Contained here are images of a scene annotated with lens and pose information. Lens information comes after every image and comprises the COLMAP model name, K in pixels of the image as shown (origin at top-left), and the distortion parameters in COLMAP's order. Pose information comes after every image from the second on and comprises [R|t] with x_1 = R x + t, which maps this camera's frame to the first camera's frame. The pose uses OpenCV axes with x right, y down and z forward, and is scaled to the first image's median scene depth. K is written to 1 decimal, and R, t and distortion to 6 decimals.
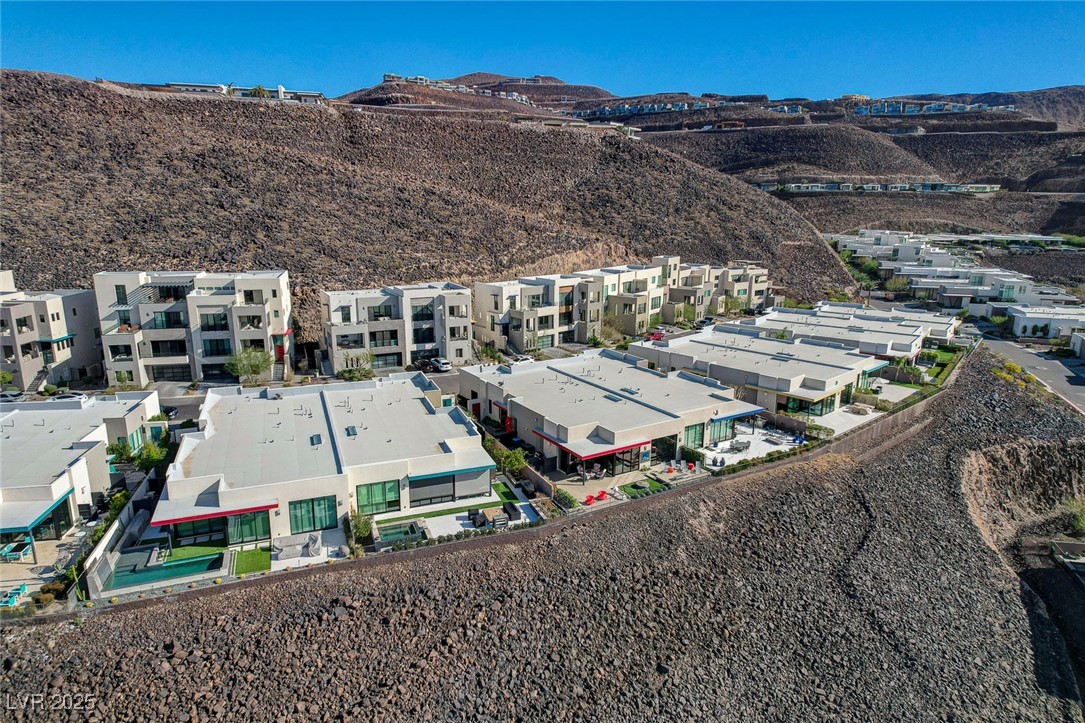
lens RADIAL K [[665.0, 0, 544.8], [0, 665.0, 366.8], [0, 0, 1]] dist [0.091297, -0.068093]
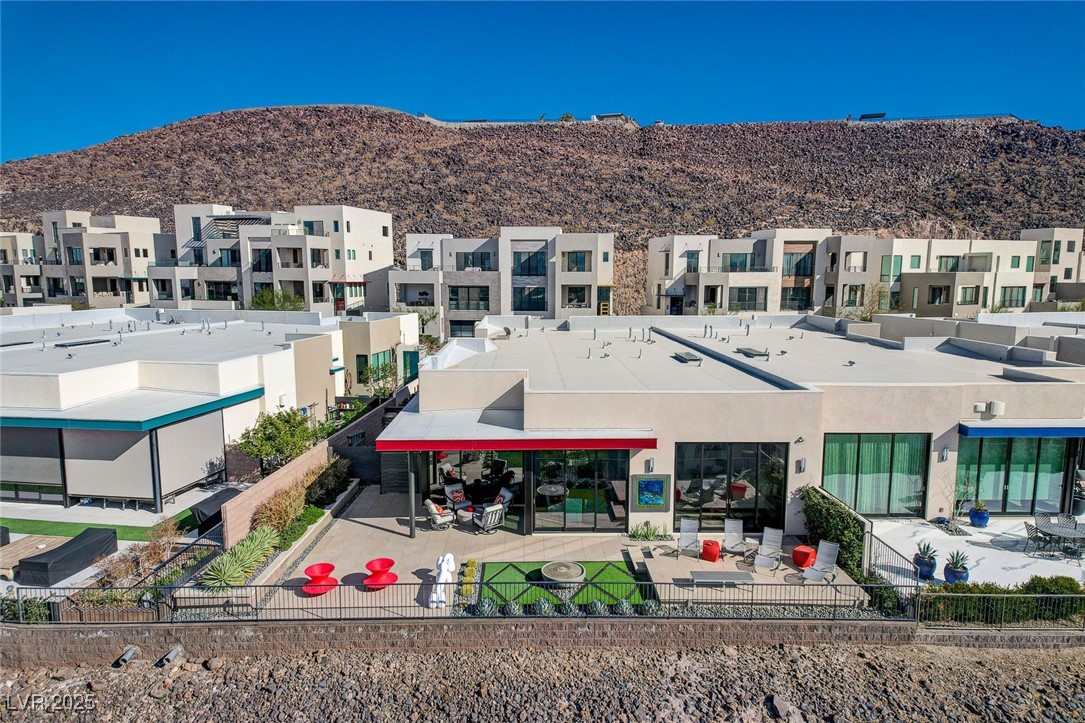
lens RADIAL K [[669.0, 0, 541.7], [0, 669.0, 367.4], [0, 0, 1]] dist [0.086981, -0.068855]
pose [[0.859165, 0.065618, -0.507474, 0.148991], [-0.119538, 0.990041, -0.074365, 0.059867], [0.497540, 0.124555, 0.858452, 0.395744]]
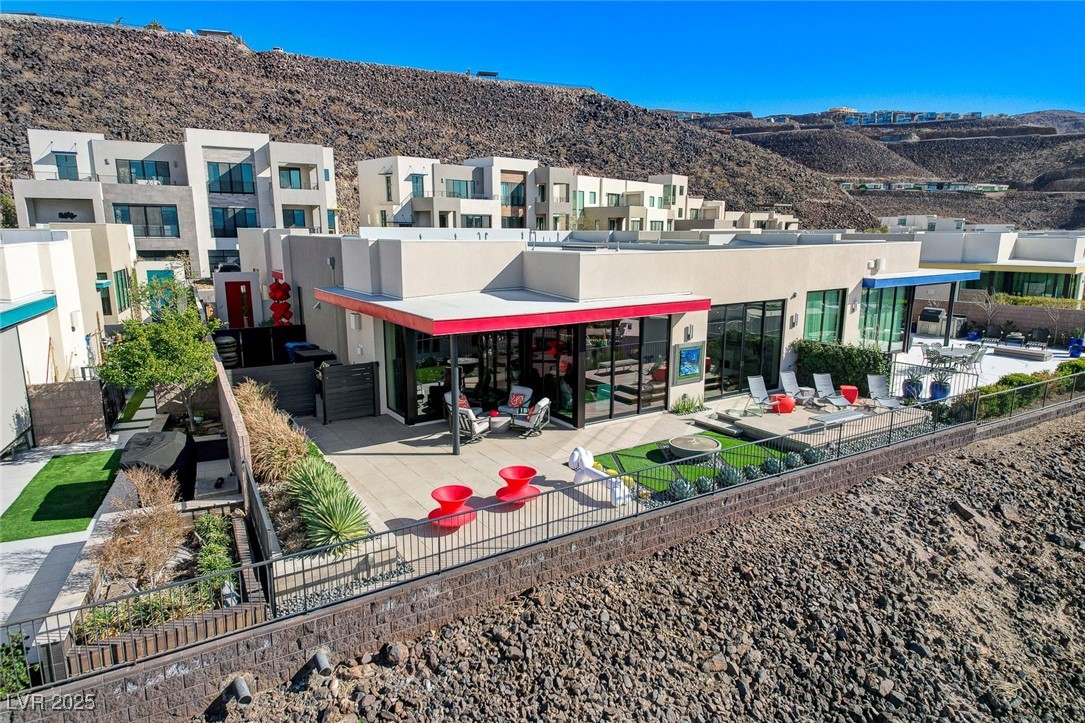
lens RADIAL K [[671.2, 0, 543.6], [0, 671.2, 366.2], [0, 0, 1]] dist [0.092517, -0.071190]
pose [[0.999745, -0.010390, 0.020056, 0.046341], [0.011303, 0.998880, -0.045946, 0.084207], [-0.019556, 0.046161, 0.998743, 0.402075]]
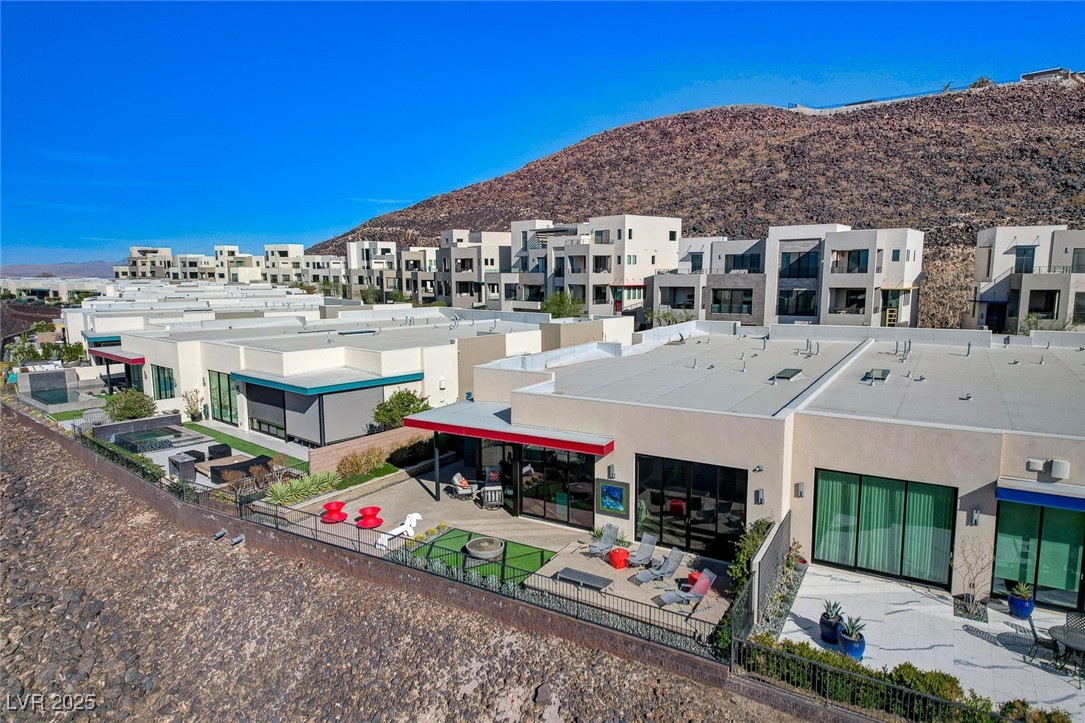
lens RADIAL K [[669.0, 0, 541.7], [0, 669.0, 367.4], [0, 0, 1]] dist [0.086981, -0.068855]
pose [[0.453222, 0.116463, -0.883757, 0.237619], [-0.207335, 0.978010, 0.022555, 0.040337], [0.866950, 0.173011, 0.467402, 0.456560]]
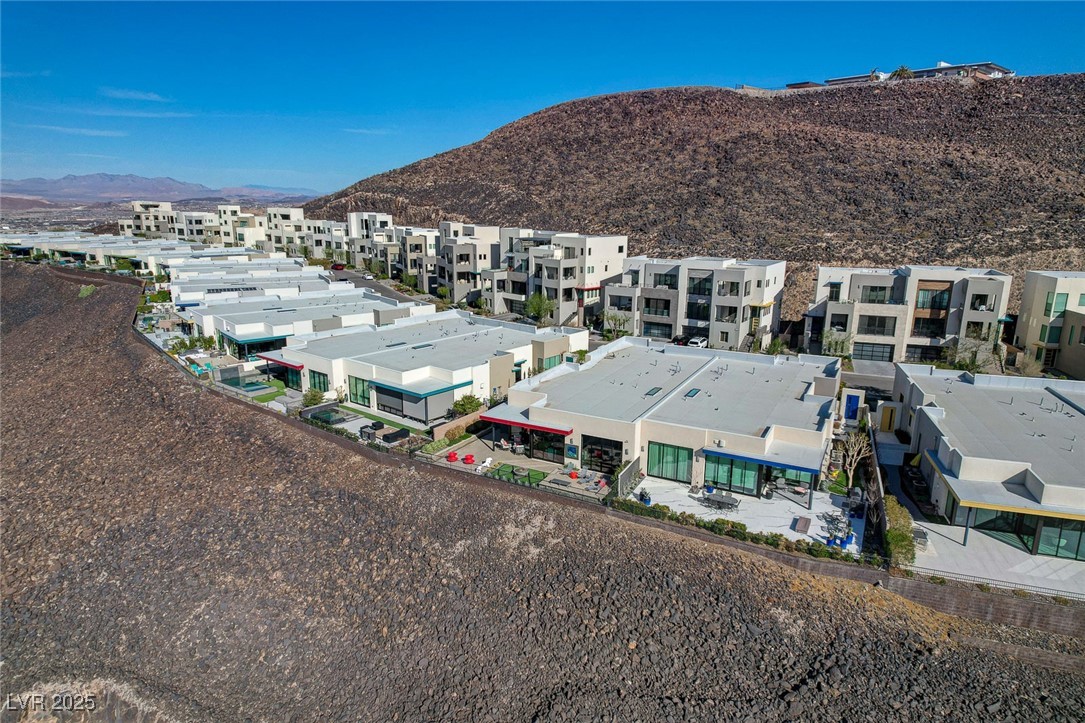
lens RADIAL K [[665.0, 0, 544.8], [0, 665.0, 366.8], [0, 0, 1]] dist [0.091297, -0.068093]
pose [[0.499457, 0.209027, -0.840744, 0.446170], [-0.216136, 0.969834, 0.112723, -0.027136], [0.838945, 0.125414, 0.529569, 0.303953]]
